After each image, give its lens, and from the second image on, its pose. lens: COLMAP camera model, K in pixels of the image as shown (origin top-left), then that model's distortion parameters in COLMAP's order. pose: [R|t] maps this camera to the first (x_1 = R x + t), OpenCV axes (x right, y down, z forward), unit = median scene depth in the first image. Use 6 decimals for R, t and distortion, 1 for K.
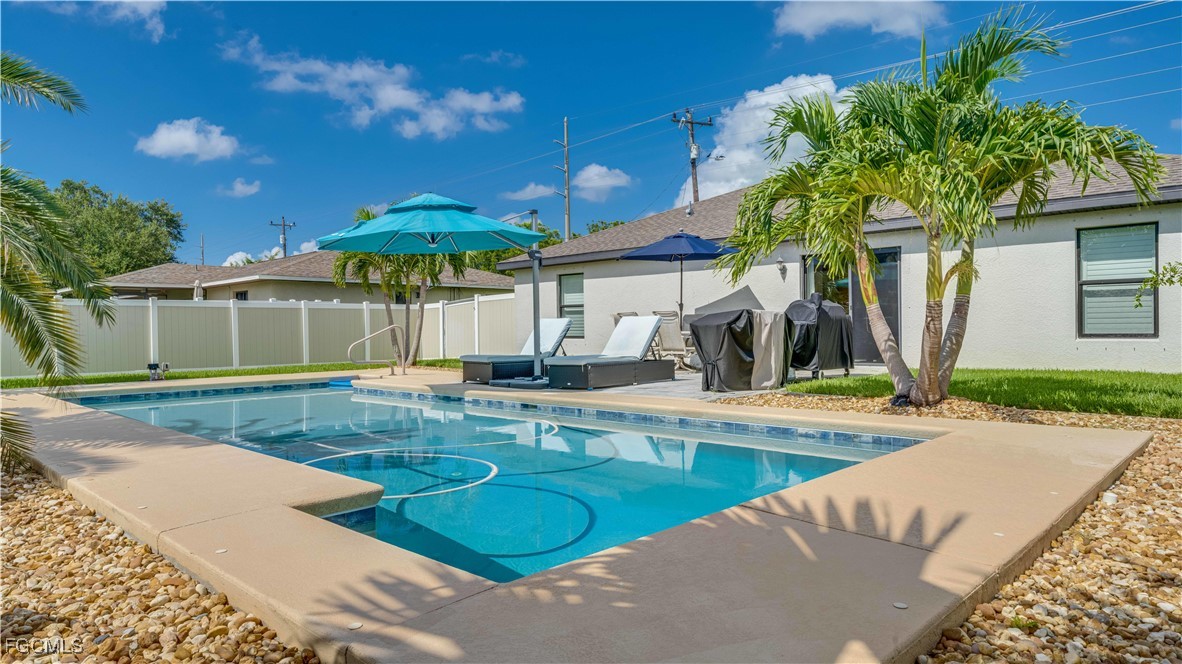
lens RADIAL K [[726.0, 0, 590.4], [0, 726.0, 322.1], [0, 0, 1]] dist [0.012929, -0.005911]
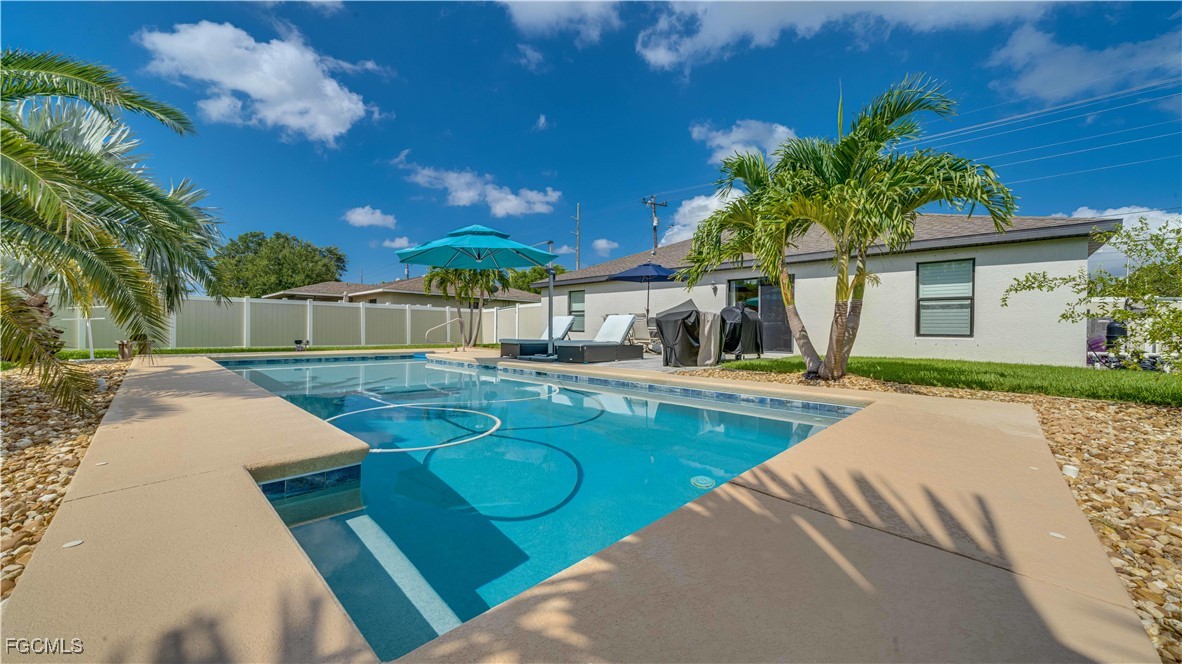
lens RADIAL K [[428.1, 0, 586.2], [0, 428.1, 331.0], [0, 0, 1]] dist [-0.005472, 0.000906]
pose [[0.999691, 0.023066, -0.009309, 0.007464], [-0.022968, 0.999682, 0.010439, 0.018314], [0.009547, -0.010222, 0.999902, 0.138617]]
